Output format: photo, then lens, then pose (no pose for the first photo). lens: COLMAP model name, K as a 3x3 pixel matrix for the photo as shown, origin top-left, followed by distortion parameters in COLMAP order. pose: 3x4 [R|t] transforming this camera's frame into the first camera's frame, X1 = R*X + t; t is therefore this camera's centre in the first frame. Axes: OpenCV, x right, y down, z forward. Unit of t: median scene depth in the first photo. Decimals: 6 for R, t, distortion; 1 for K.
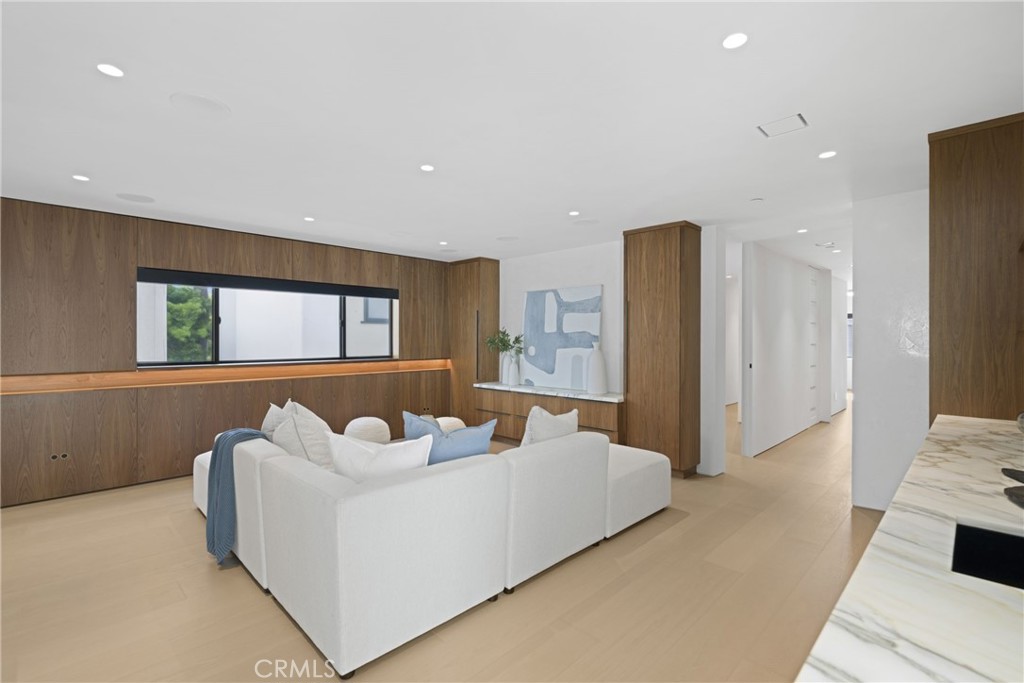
lens RADIAL K [[465.1, 0, 512.0], [0, 465.1, 341.5], [0, 0, 1]] dist [-0.000364, -0.000094]
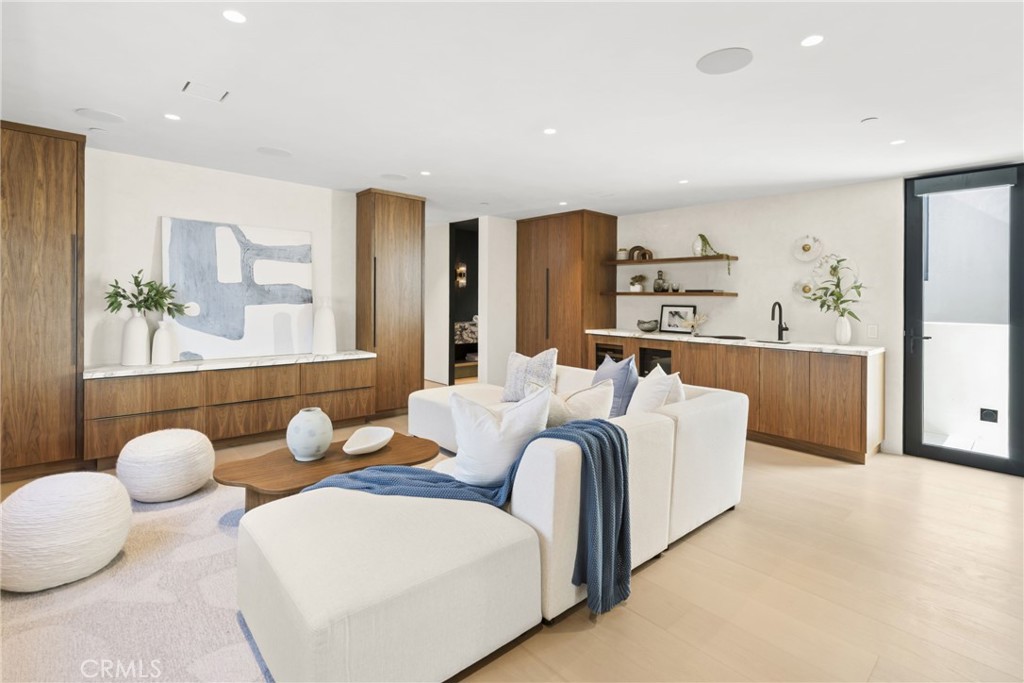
lens RADIAL K [[459.7, 0, 511.3], [0, 459.7, 302.3], [0, 0, 1]] dist [-0.000182, 0.000013]
pose [[0.076734, -0.000945, 0.997051, -0.619539], [-0.007444, 0.999971, 0.001521, 0.006721], [-0.997024, -0.007539, 0.076724, 0.522568]]
